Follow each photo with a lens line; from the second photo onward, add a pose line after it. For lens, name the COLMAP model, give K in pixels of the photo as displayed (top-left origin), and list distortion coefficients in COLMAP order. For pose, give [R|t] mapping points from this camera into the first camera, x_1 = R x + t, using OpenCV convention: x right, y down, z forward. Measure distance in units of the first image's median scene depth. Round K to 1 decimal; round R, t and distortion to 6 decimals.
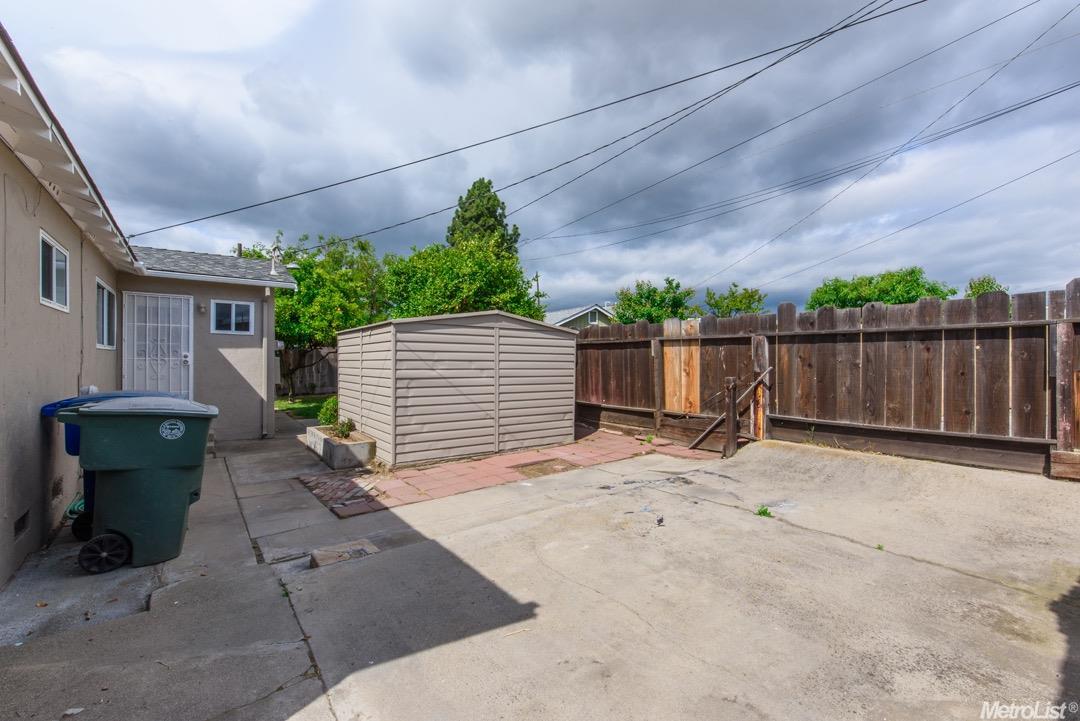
lens RADIAL K [[463.3, 0, 544.8], [0, 463.3, 358.2], [0, 0, 1]] dist [0.002945, -0.000847]
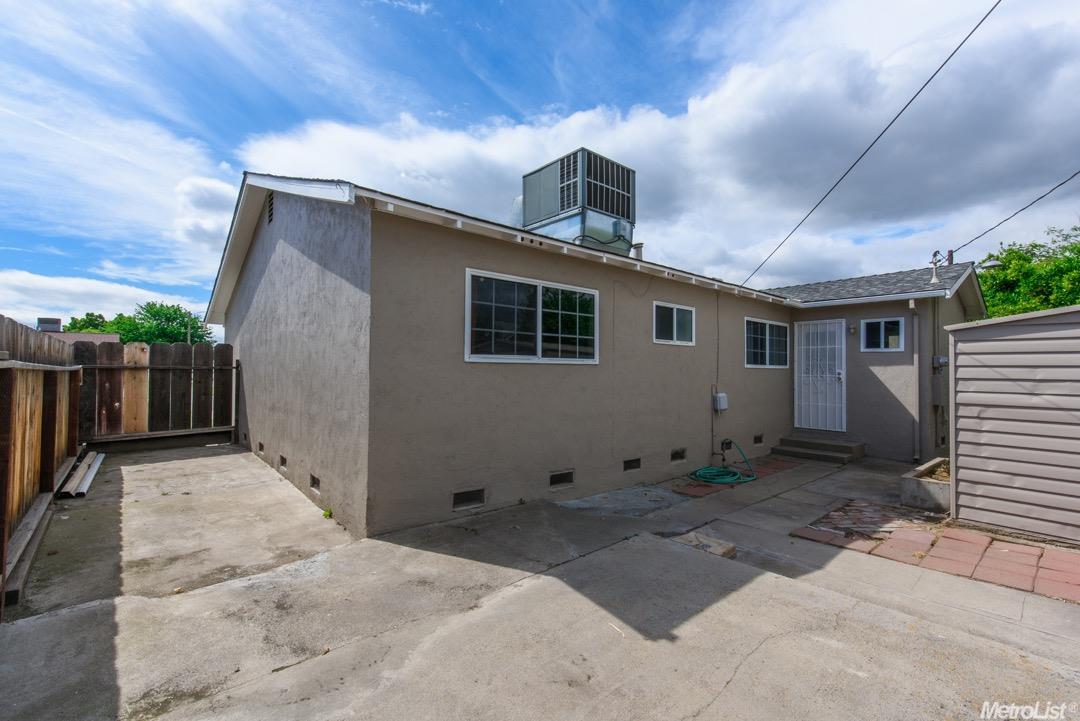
lens RADIAL K [[463.3, 0, 542.9], [0, 463.3, 363.7], [0, 0, 1]] dist [0.002945, -0.000847]
pose [[0.069510, -0.019540, -0.997390, 0.458040], [-0.006201, 0.999780, -0.020019, -0.001919], [0.997562, 0.007577, 0.069374, 0.337884]]
